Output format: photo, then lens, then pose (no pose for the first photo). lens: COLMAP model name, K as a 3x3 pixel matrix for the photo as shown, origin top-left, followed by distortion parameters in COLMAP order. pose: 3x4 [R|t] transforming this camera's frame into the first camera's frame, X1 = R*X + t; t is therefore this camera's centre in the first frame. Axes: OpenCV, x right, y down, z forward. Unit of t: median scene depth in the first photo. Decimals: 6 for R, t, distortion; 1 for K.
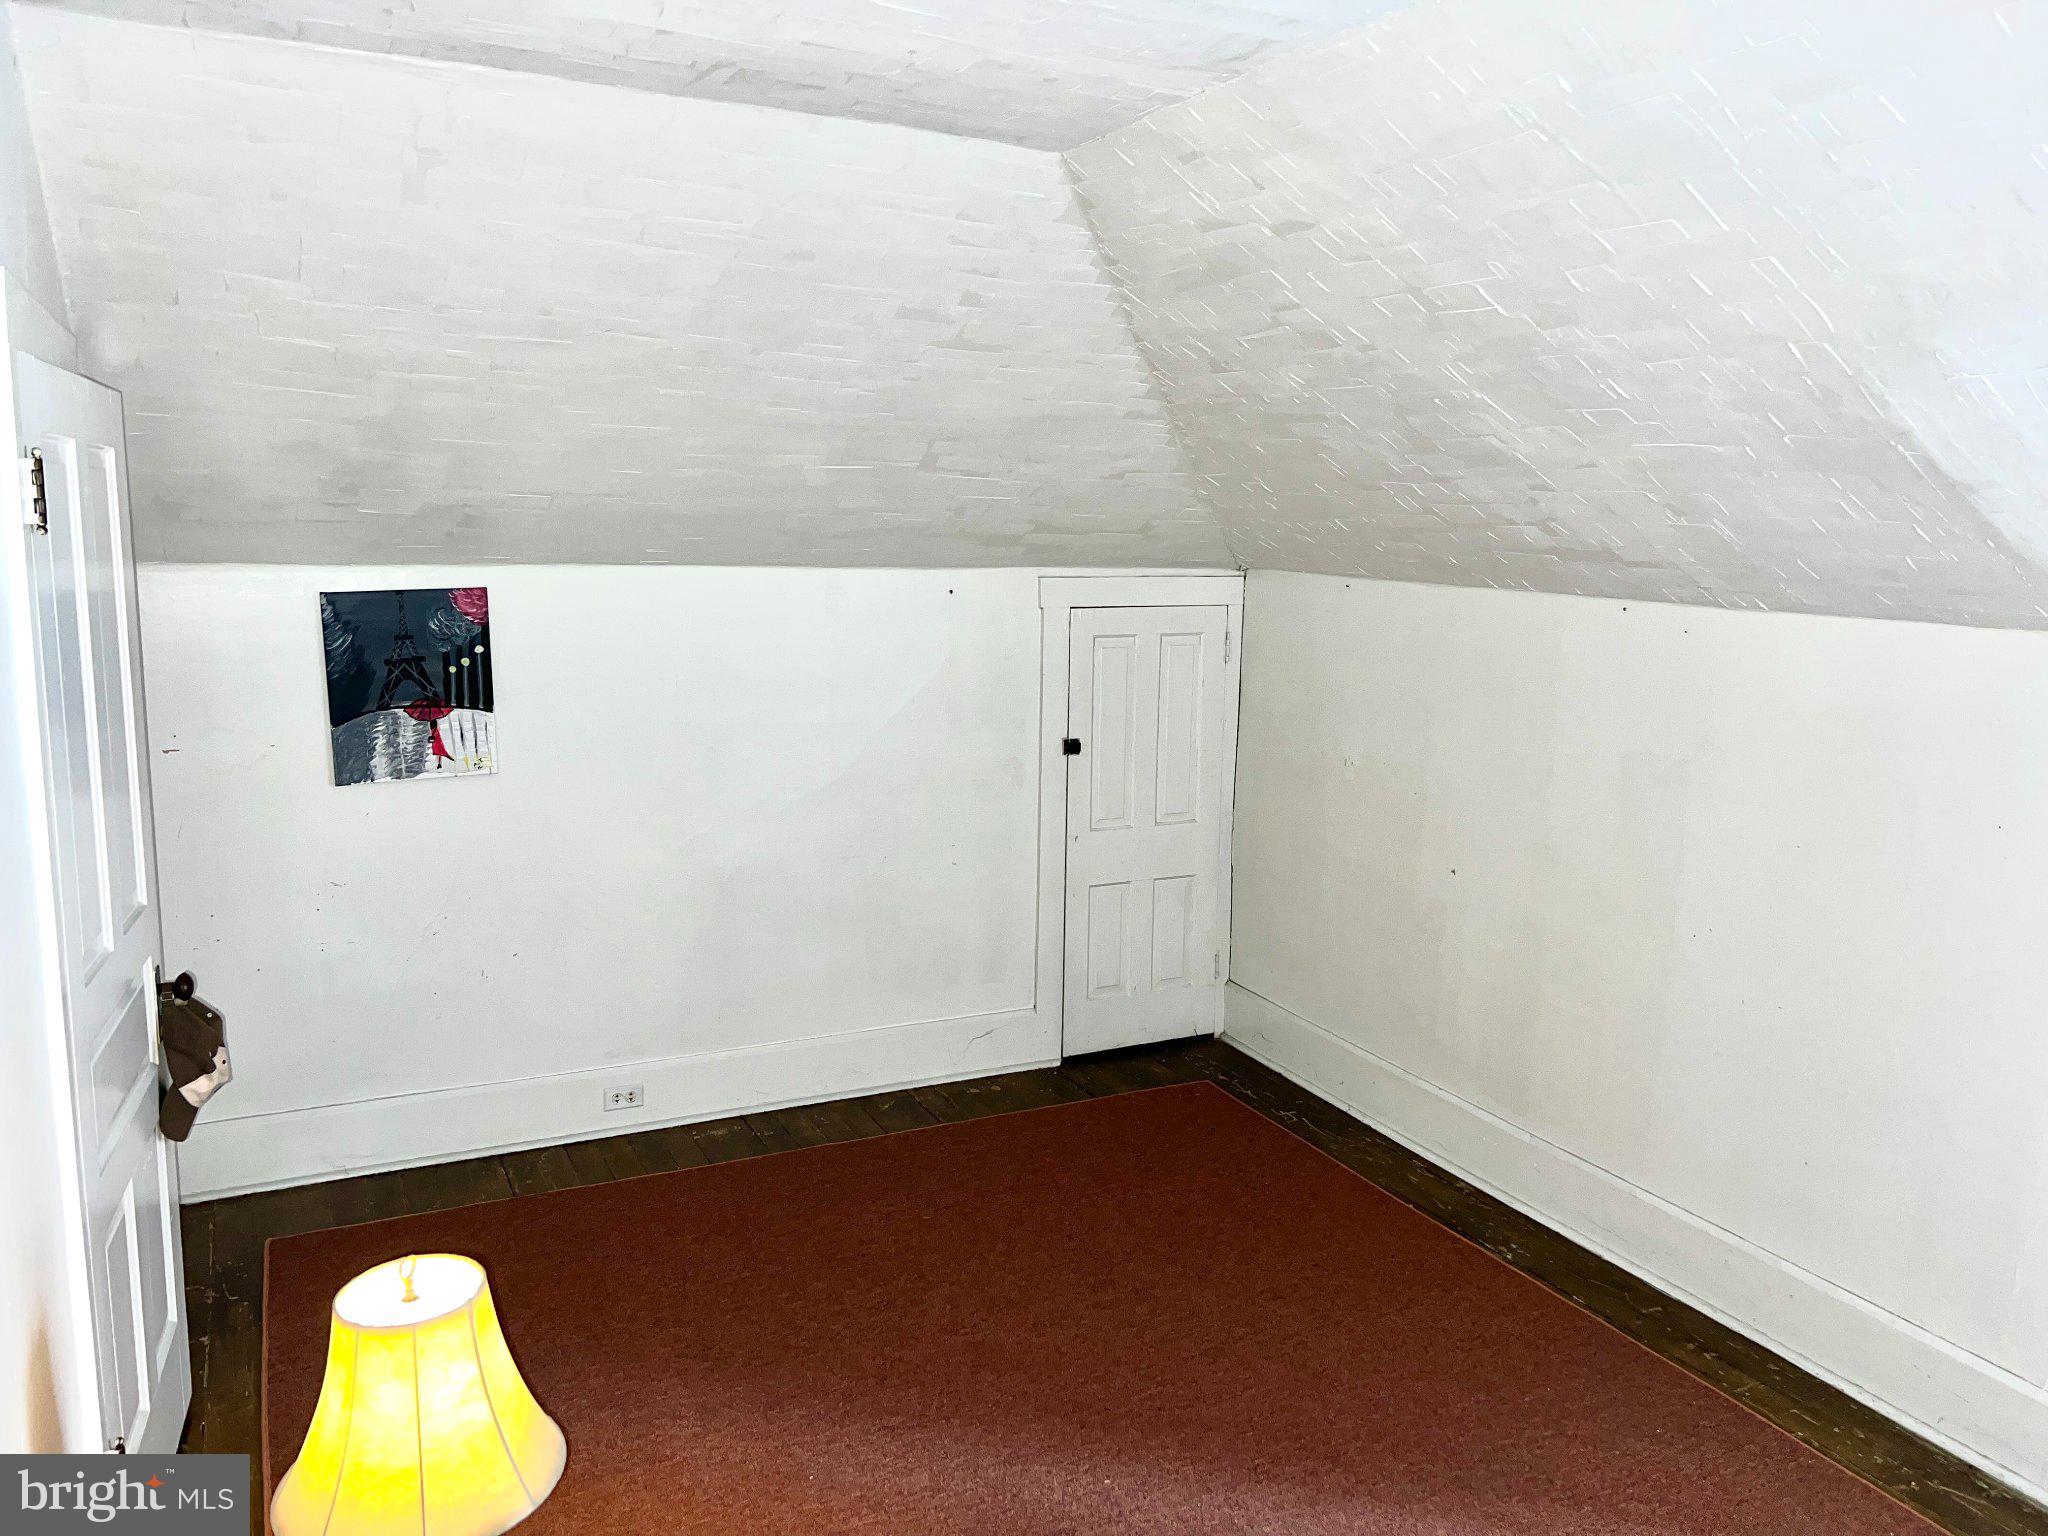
lens RADIAL K [[1538.3, 0, 1018.8], [0, 1538.3, 769.3], [0, 0, 1]] dist [0.043324, -0.048222]
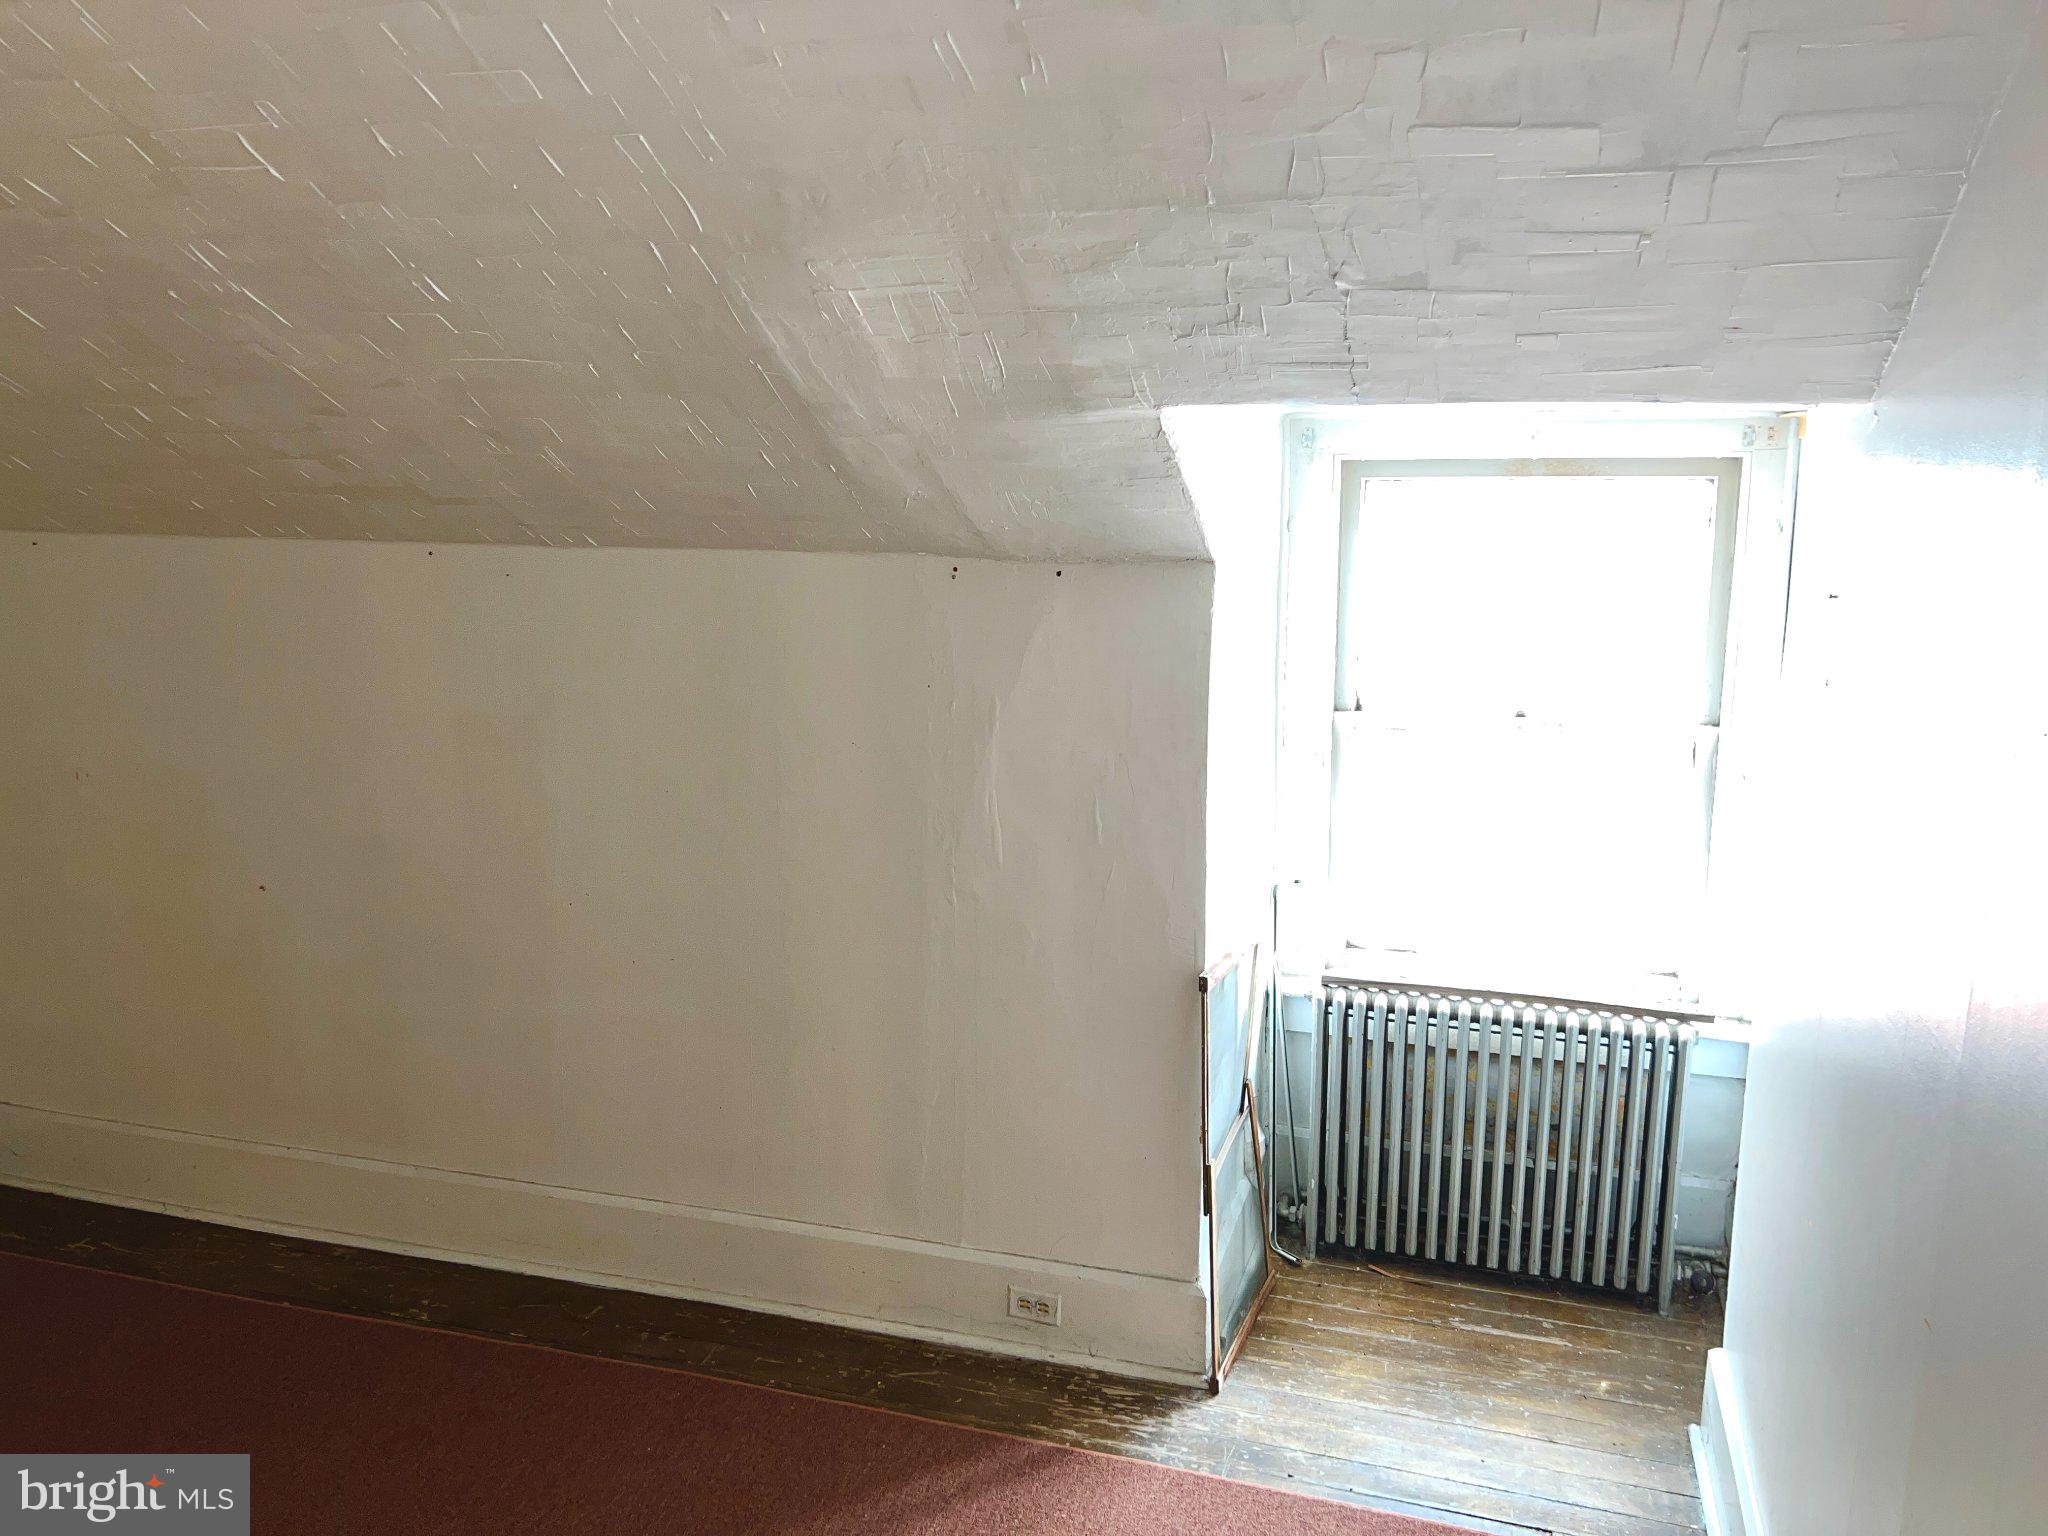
lens RADIAL K [[1538.3, 0, 1035.1], [0, 1538.3, 757.3], [0, 0, 1]] dist [0.043324, -0.048222]
pose [[0.679597, -0.159804, 0.715968, -0.022508], [0.135916, 0.986516, 0.091178, -0.028372], [-0.720884, 0.035347, 0.692153, 0.187787]]
